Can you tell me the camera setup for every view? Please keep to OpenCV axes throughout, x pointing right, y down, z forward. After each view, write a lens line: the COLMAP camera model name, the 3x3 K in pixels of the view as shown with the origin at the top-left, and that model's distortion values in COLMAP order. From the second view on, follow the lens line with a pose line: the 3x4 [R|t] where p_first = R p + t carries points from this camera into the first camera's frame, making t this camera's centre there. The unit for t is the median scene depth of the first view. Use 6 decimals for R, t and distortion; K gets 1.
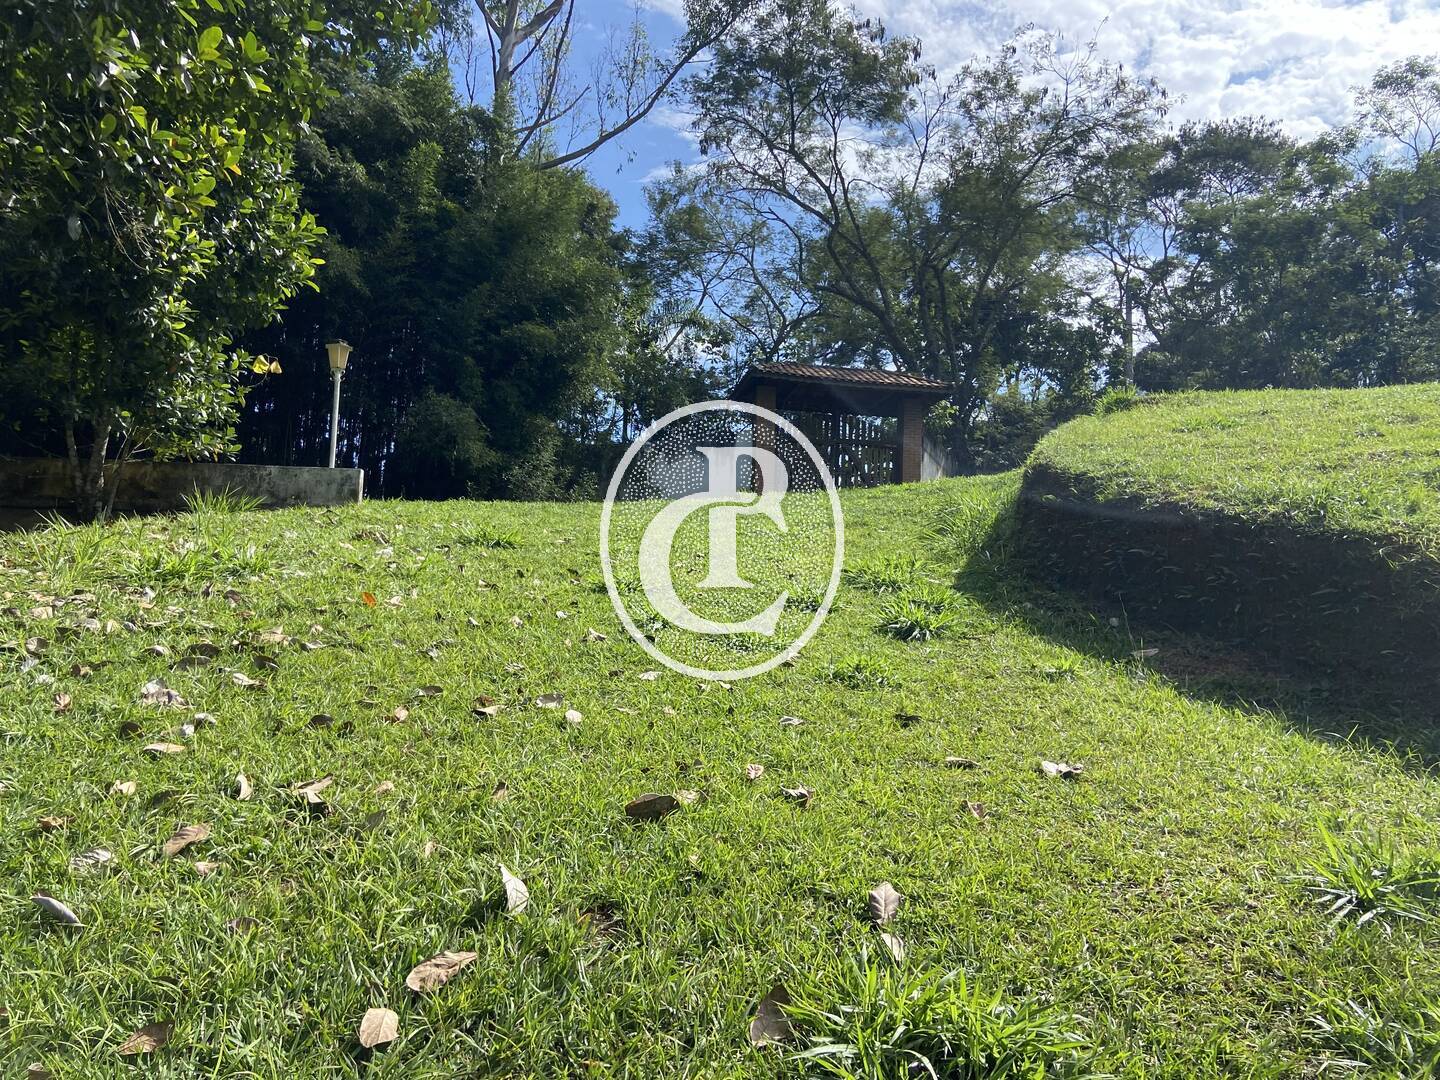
lens RADIAL K [[1097.3, 0, 737.8], [0, 1097.3, 544.2], [0, 0, 1]] dist [0.113236, -0.135306]
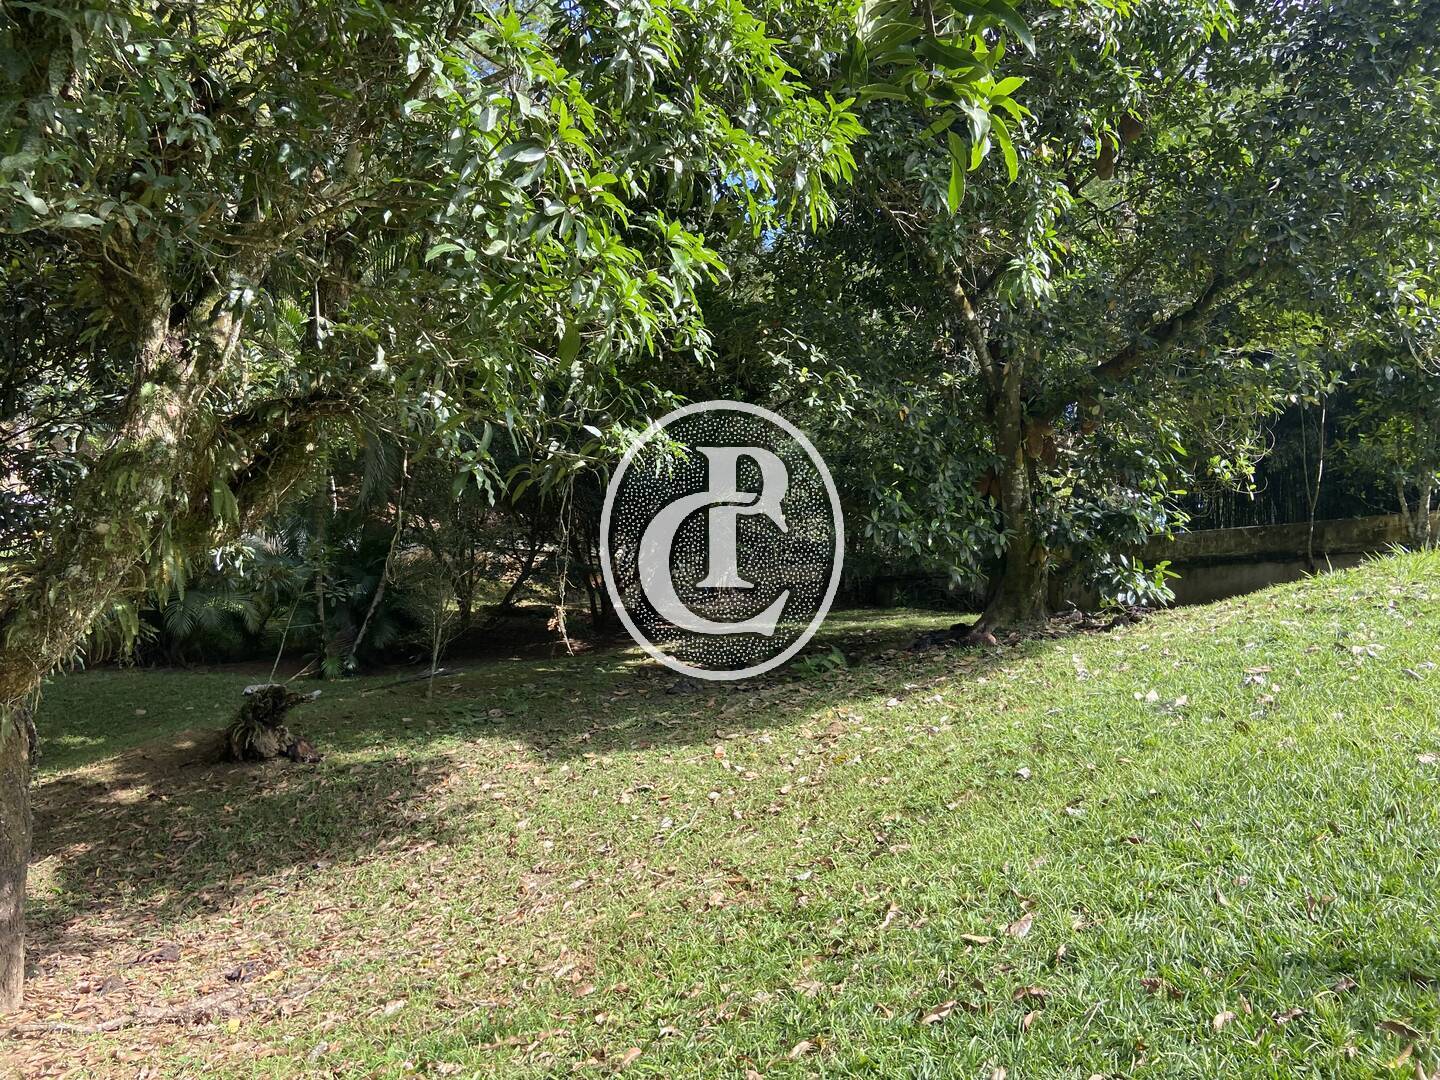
lens RADIAL K [[1097.3, 0, 737.8], [0, 1097.3, 544.2], [0, 0, 1]] dist [0.113236, -0.135306]
pose [[0.469640, -0.107906, -0.876239, 0.220155], [0.051424, 0.994161, -0.094866, 0.049281], [0.881359, -0.000507, 0.472447, -0.363180]]
